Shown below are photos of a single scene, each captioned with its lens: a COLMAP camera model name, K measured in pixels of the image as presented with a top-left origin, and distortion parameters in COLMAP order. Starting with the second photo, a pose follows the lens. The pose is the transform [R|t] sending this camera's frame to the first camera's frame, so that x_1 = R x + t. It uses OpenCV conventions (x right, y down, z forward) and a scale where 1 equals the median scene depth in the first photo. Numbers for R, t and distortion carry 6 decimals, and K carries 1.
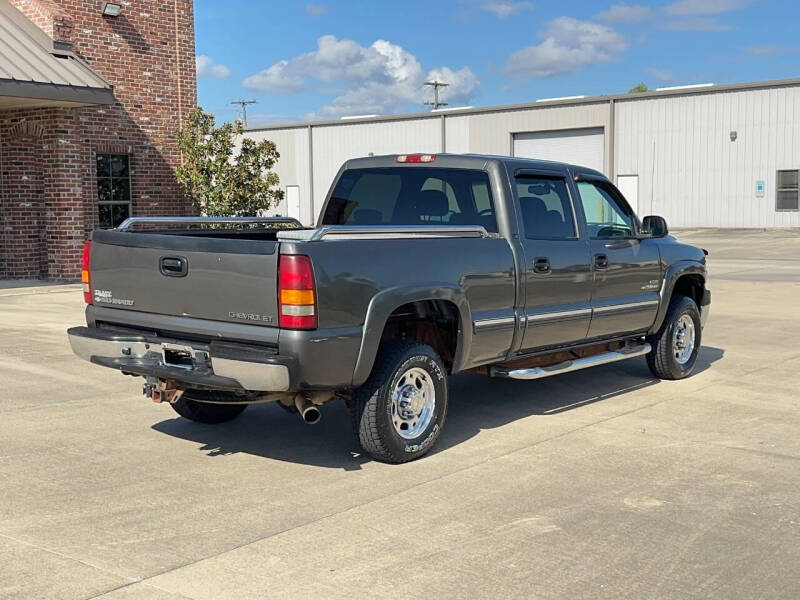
lens RADIAL K [[1112.0, 0, 398.3], [0, 1112.0, 299.4], [0, 0, 1]] dist [0.122842, 0.000000]
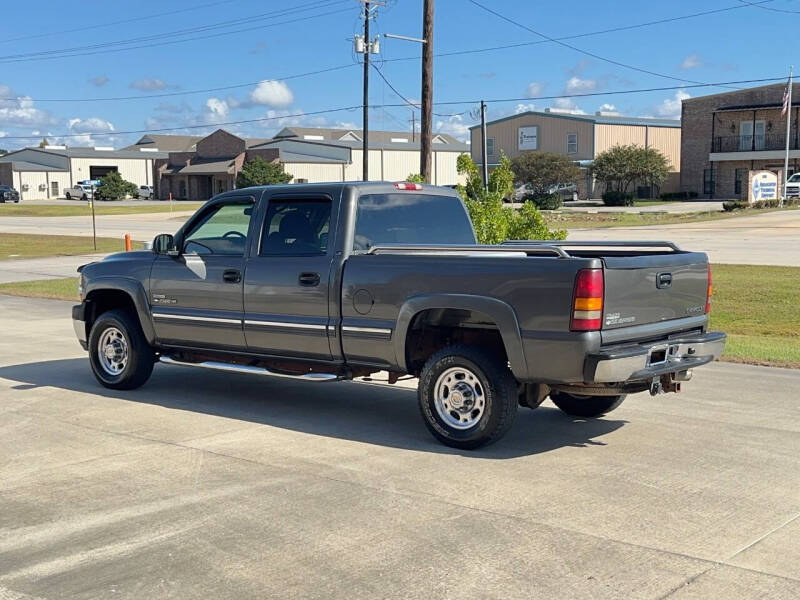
lens RADIAL K [[1112.0, 0, 405.4], [0, 1112.0, 299.5], [0, 0, 1]] dist [0.122842, 0.000000]
pose [[0.029441, -0.094073, 0.995130, -0.940921], [0.097498, 0.991084, 0.090807, -0.097186], [-0.994800, 0.094349, 0.038350, 0.818834]]
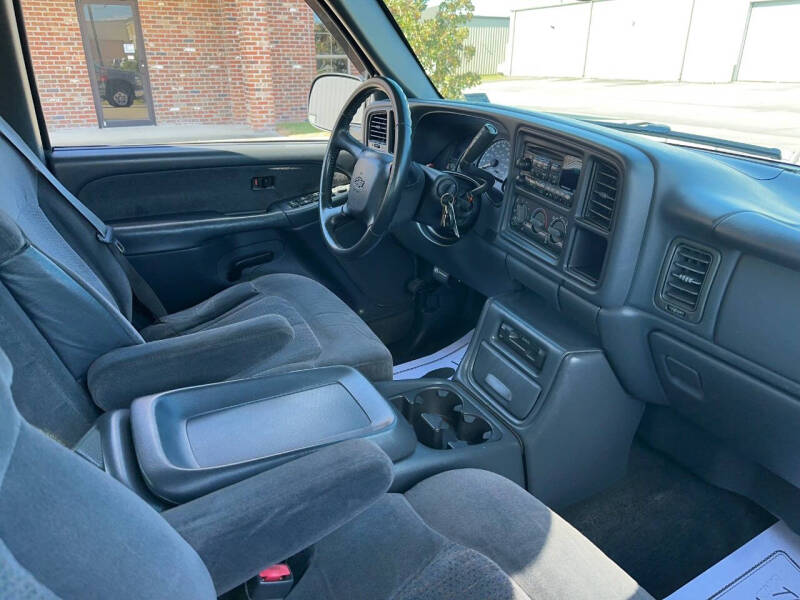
lens RADIAL K [[570.8, 0, 397.2], [0, 570.8, 307.8], [0, 0, 1]] dist [-0.000284, -0.005270]
pose [[0.914637, 0.171475, -0.366109, 0.152988], [-0.045684, 0.943629, 0.327839, -0.079849], [0.401687, -0.283128, 0.870911, 0.931520]]
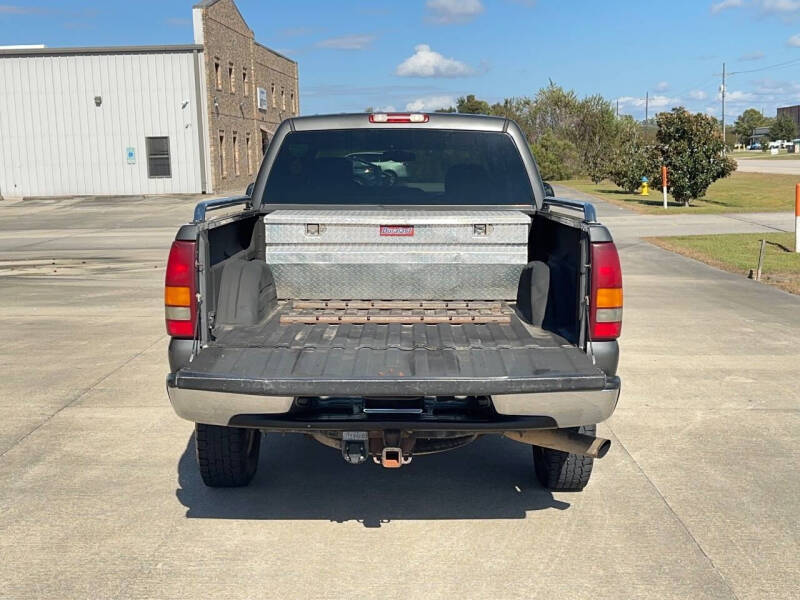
lens RADIAL K [[1112.0, 0, 396.3], [0, 1112.0, 295.4], [0, 0, 1]] dist [0.122842, 0.000000]
pose [[0.801435, -0.088601, 0.591483, -0.407238], [0.073534, 0.996060, 0.049568, -0.031596], [-0.593545, 0.003768, 0.804792, 0.291316]]
